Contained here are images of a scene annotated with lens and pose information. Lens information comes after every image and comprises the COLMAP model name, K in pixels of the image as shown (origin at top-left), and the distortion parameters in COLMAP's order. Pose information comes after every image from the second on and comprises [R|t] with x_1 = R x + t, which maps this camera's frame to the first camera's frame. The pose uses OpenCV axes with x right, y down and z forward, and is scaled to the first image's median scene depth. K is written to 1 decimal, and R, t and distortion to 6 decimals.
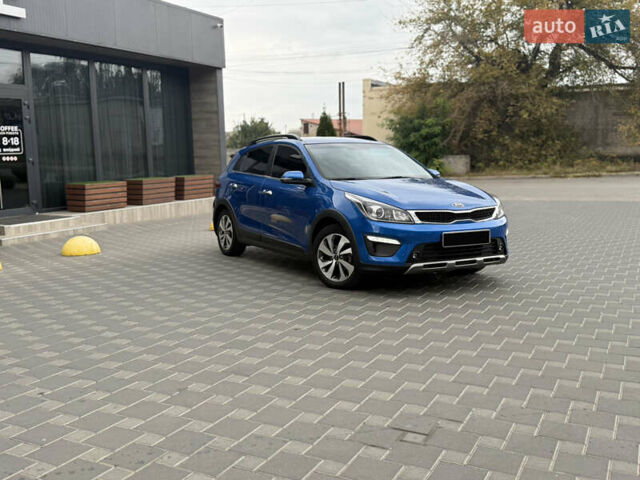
lens RADIAL K [[642.5, 0, 320.0], [0, 642.5, 240.0], [0, 0, 1]] dist [0.181278, -0.389424]
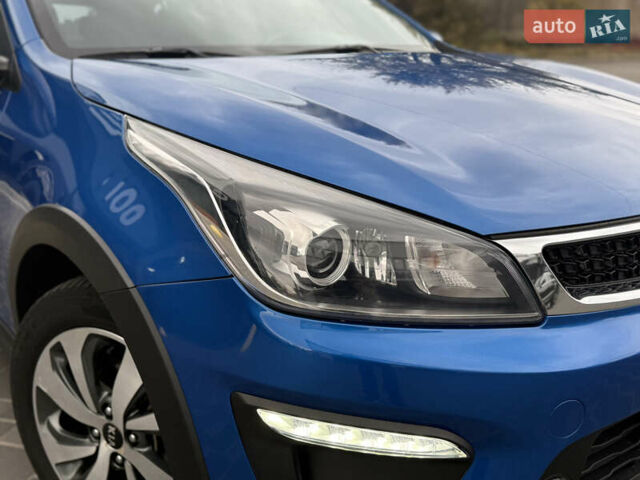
lens RADIAL K [[643.2, 0, 328.9], [0, 643.2, 240.1], [0, 0, 1]] dist [0.183720, -0.398719]
pose [[0.982156, -0.063572, 0.177000, 0.024212], [0.034766, 0.986289, 0.161324, -0.026835], [-0.184828, -0.152292, 0.970899, 0.314504]]
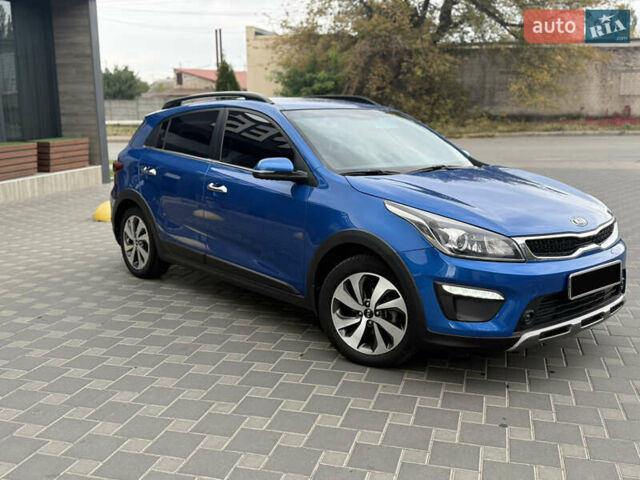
lens RADIAL K [[643.2, 0, 328.9], [0, 643.2, 240.1], [0, 0, 1]] dist [0.183720, -0.398719]
pose [[0.978481, -0.028565, 0.204349, -0.050137], [0.014501, 0.997442, 0.069995, -0.031602], [-0.205826, -0.065526, 0.976392, 0.177833]]
